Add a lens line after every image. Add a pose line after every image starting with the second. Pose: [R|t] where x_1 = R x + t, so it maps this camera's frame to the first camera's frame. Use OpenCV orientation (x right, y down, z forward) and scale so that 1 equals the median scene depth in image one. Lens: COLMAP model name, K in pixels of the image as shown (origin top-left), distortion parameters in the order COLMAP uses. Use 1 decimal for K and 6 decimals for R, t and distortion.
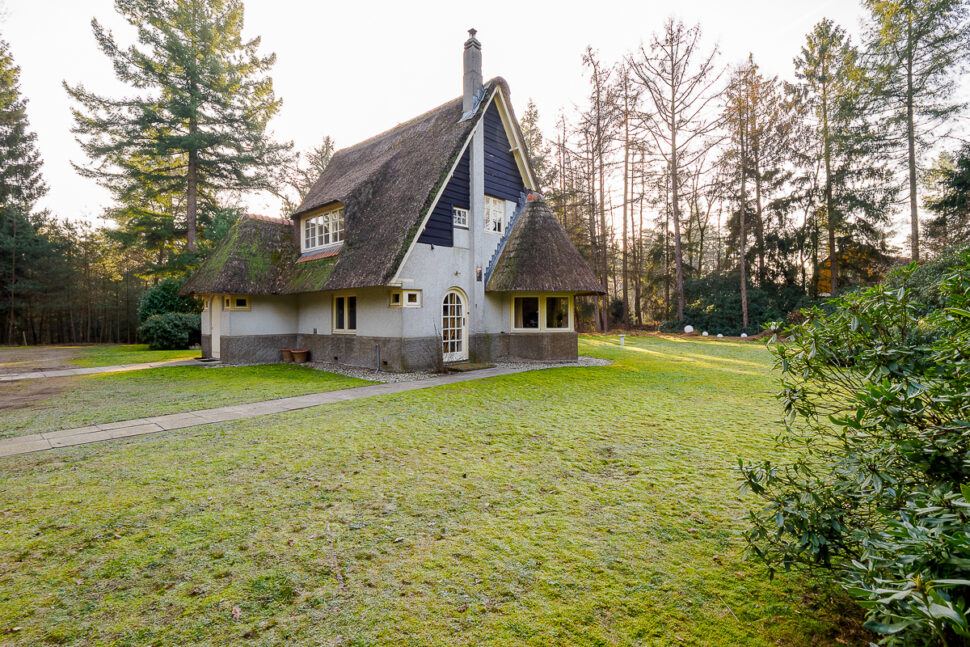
lens RADIAL K [[455.8, 0, 501.9], [0, 455.8, 344.9], [0, 0, 1]] dist [-0.005548, -0.000650]
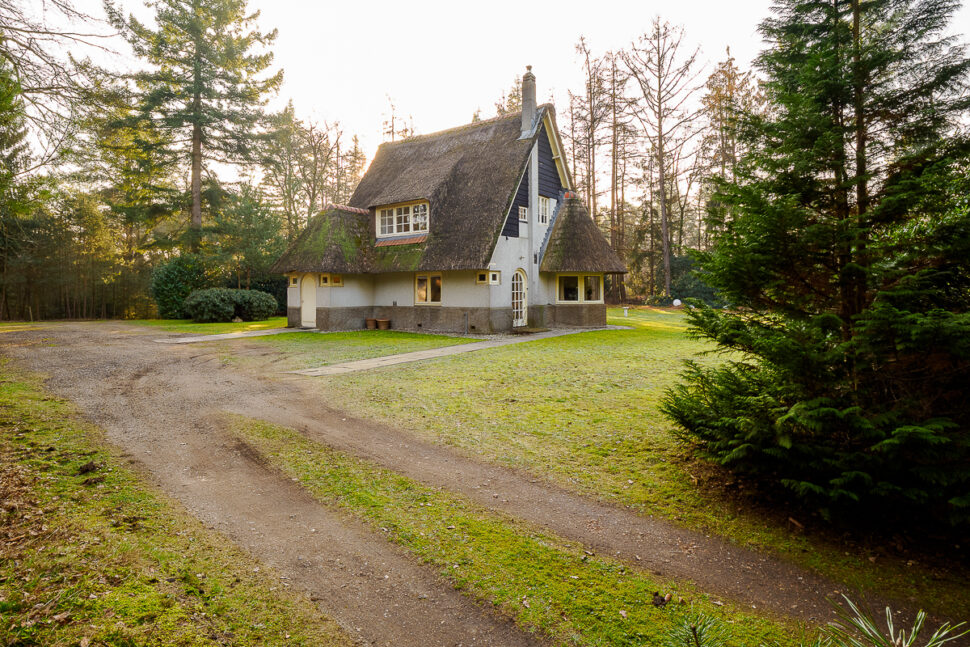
lens RADIAL K [[552.9, 0, 483.6], [0, 552.9, 319.8], [0, 0, 1]] dist [0.006864, 0.001174]
pose [[0.994845, -0.005534, 0.101261, -0.327332], [0.006624, 0.999924, -0.010427, 0.029714], [-0.101195, 0.011044, 0.994805, -0.483117]]
